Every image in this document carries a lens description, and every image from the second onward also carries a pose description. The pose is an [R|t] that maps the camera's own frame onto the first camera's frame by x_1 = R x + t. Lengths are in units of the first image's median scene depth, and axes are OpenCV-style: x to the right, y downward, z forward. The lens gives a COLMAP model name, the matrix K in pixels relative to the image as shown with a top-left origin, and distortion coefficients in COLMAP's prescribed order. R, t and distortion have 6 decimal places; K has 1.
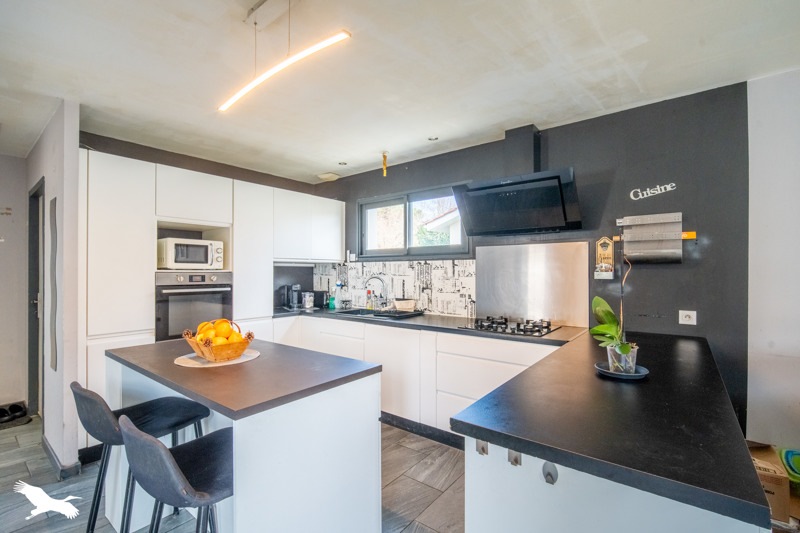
lens RADIAL K [[356.9, 0, 398.1], [0, 356.9, 269.6], [0, 0, 1]] dist [-0.005634, -0.000457]
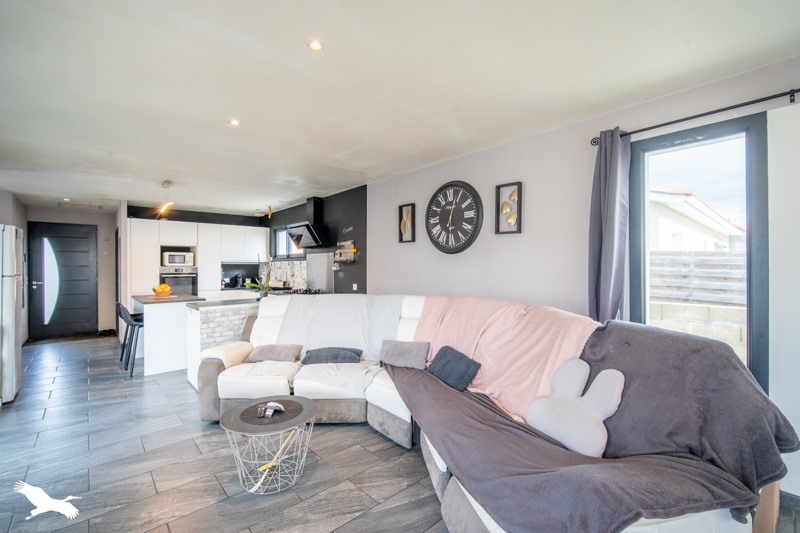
lens RADIAL K [[356.9, 0, 403.3], [0, 356.9, 267.5], [0, 0, 1]] dist [-0.005634, -0.000457]
pose [[0.984679, -0.003504, -0.174341, 1.118234], [0.004804, 0.999964, 0.007033, -0.001367], [0.174310, -0.007762, 0.984660, -0.870129]]
